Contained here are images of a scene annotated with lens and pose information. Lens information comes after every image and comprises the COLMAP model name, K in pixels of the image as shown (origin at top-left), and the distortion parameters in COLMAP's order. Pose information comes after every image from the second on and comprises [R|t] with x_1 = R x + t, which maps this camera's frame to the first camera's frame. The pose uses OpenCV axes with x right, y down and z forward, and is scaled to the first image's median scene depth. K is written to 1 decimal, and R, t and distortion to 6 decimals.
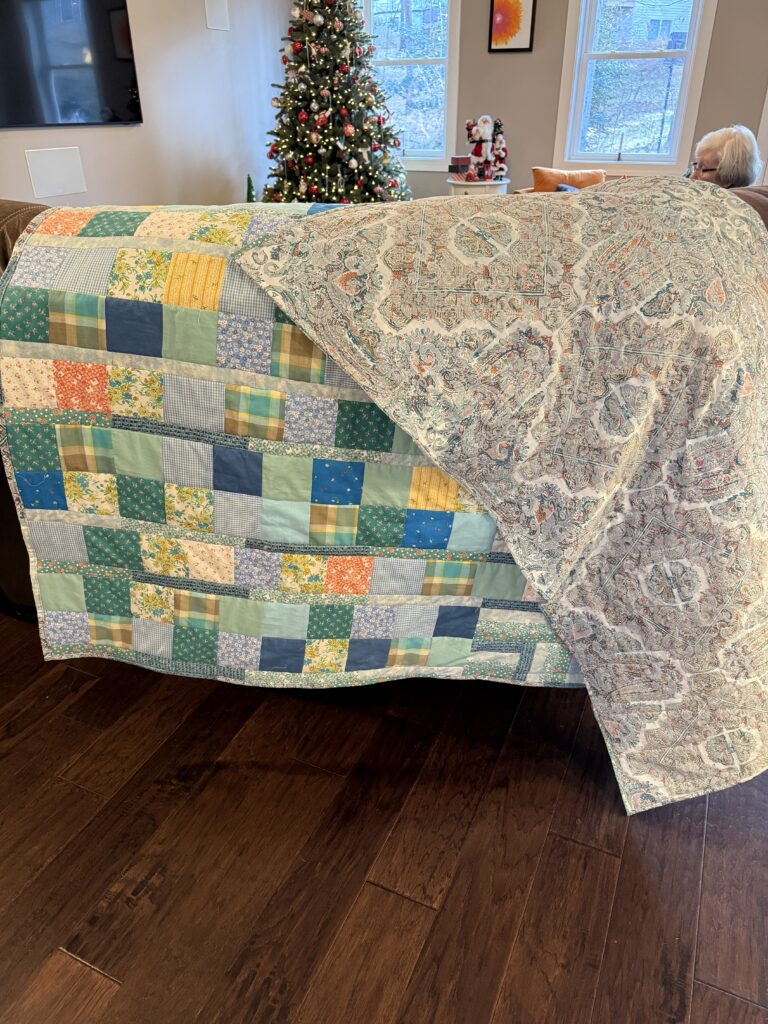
lens RADIAL K [[716.6, 0, 389.0], [0, 716.6, 509.9], [0, 0, 1]] dist [0.008359, -0.008567]
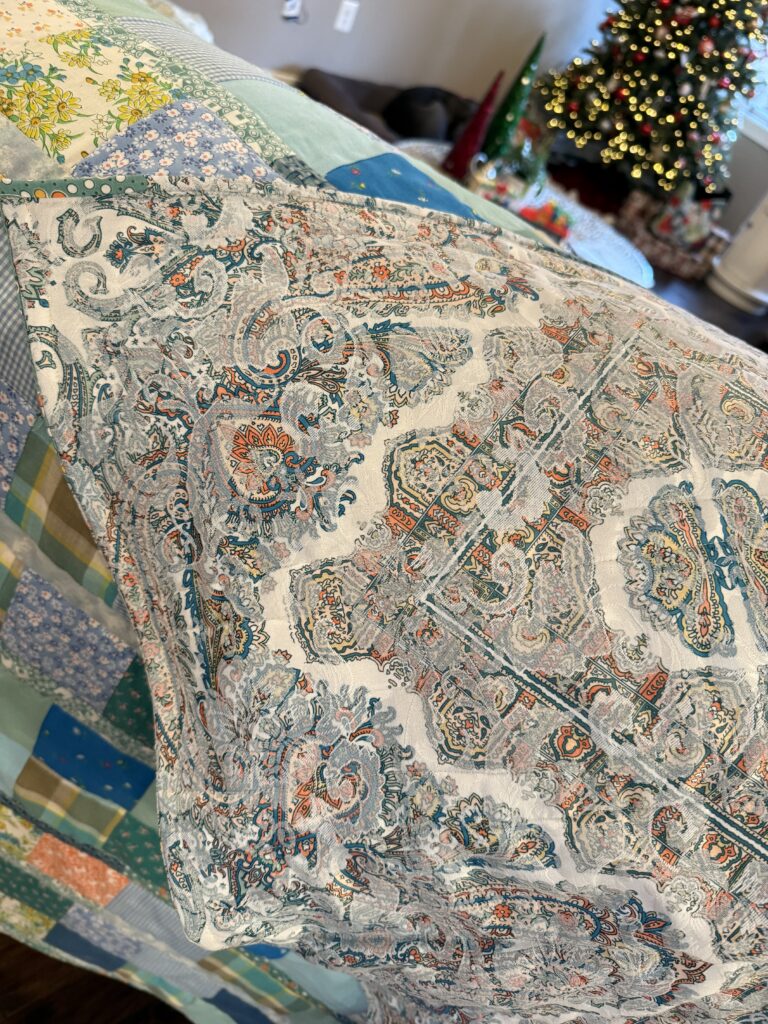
lens RADIAL K [[795.3, 0, 377.0], [0, 795.3, 504.8], [0, 0, 1]] dist [-0.006812, 0.008522]
pose [[0.826857, 0.554448, -0.094311, 0.031903], [-0.541548, 0.830160, 0.132518, -0.370442], [0.151768, -0.058499, 0.986684, 0.662034]]
